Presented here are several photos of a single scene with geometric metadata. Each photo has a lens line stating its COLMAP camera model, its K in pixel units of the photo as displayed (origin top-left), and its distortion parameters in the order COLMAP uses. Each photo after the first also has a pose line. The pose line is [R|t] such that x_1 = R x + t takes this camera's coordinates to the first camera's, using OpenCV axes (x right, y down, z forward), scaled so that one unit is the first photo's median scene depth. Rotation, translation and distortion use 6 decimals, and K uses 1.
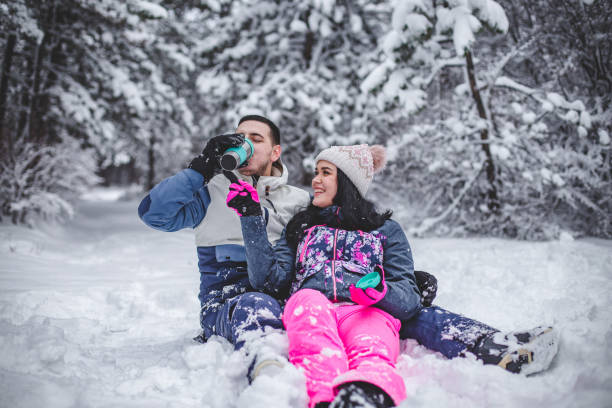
lens RADIAL K [[898.3, 0, 306.0], [0, 898.3, 204.0], [0, 0, 1]] dist [-0.140970, 0.119437]
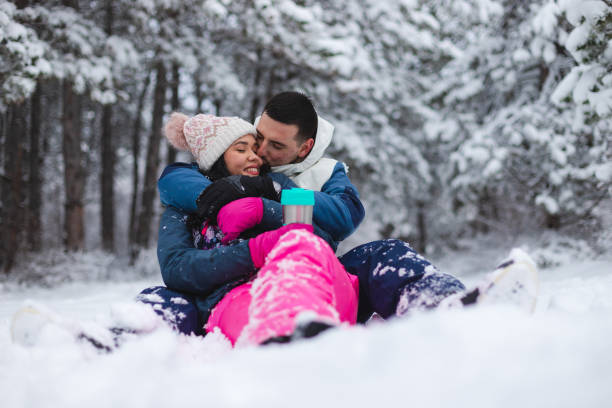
lens RADIAL K [[897.4, 0, 306.0], [0, 897.4, 204.0], [0, 0, 1]] dist [-0.003630, -0.033898]
pose [[0.938281, -0.079945, -0.336509, 0.082745], [0.051311, 0.994329, -0.093153, 0.029896], [0.342047, 0.070137, 0.937062, 0.060257]]
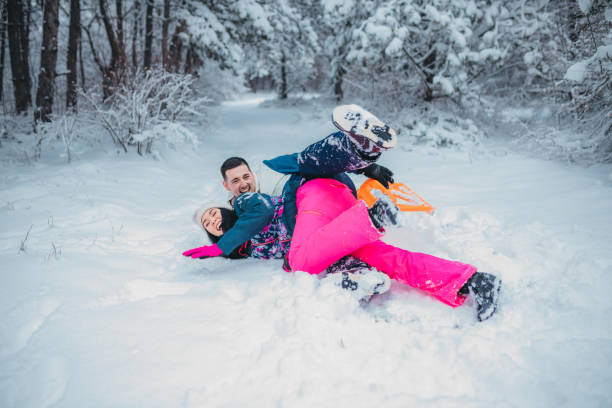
lens RADIAL K [[593.3, 0, 306.0], [0, 593.3, 204.0], [0, 0, 1]] dist [-0.042283, 0.023563]
pose [[0.989958, 0.000459, -0.141358, -0.047337], [0.024220, 0.984656, 0.172815, -0.027229], [0.139268, -0.174503, 0.974758, 0.321725]]
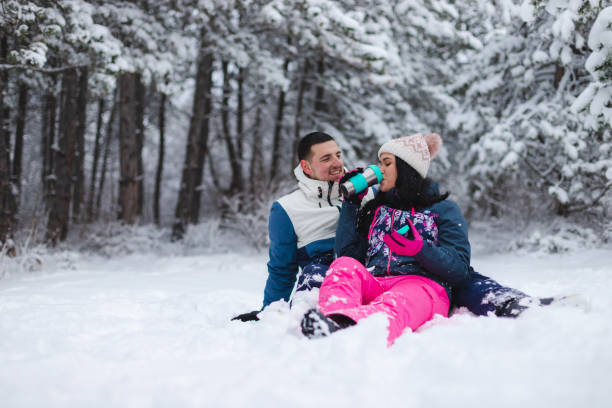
lens RADIAL K [[904.7, 0, 306.0], [0, 904.7, 204.0], [0, 0, 1]] dist [-0.000810, -0.030015]
pose [[0.940355, -0.038478, -0.338011, 0.081549], [0.020393, 0.998172, -0.056893, 0.020374], [0.339582, 0.046607, 0.939421, -0.041915]]
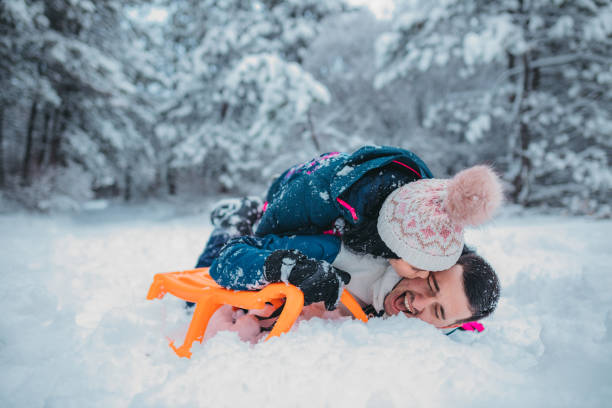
lens RADIAL K [[593.3, 0, 306.0], [0, 593.3, 204.0], [0, 0, 1]] dist [-0.042283, 0.023563]
pose [[0.992805, -0.006029, 0.119588, 0.022868], [0.007680, 0.999881, -0.013349, 0.016262], [-0.119494, 0.014172, 0.992734, -0.118320]]
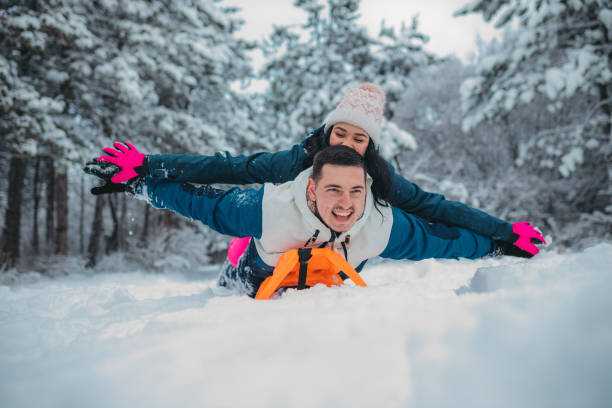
lens RADIAL K [[593.3, 0, 306.0], [0, 593.3, 204.0], [0, 0, 1]] dist [-0.042283, 0.023563]
pose [[0.996170, -0.059656, -0.063931, 0.045098], [0.051562, 0.991248, -0.121528, 0.036581], [0.070621, 0.117766, 0.990527, -0.145848]]
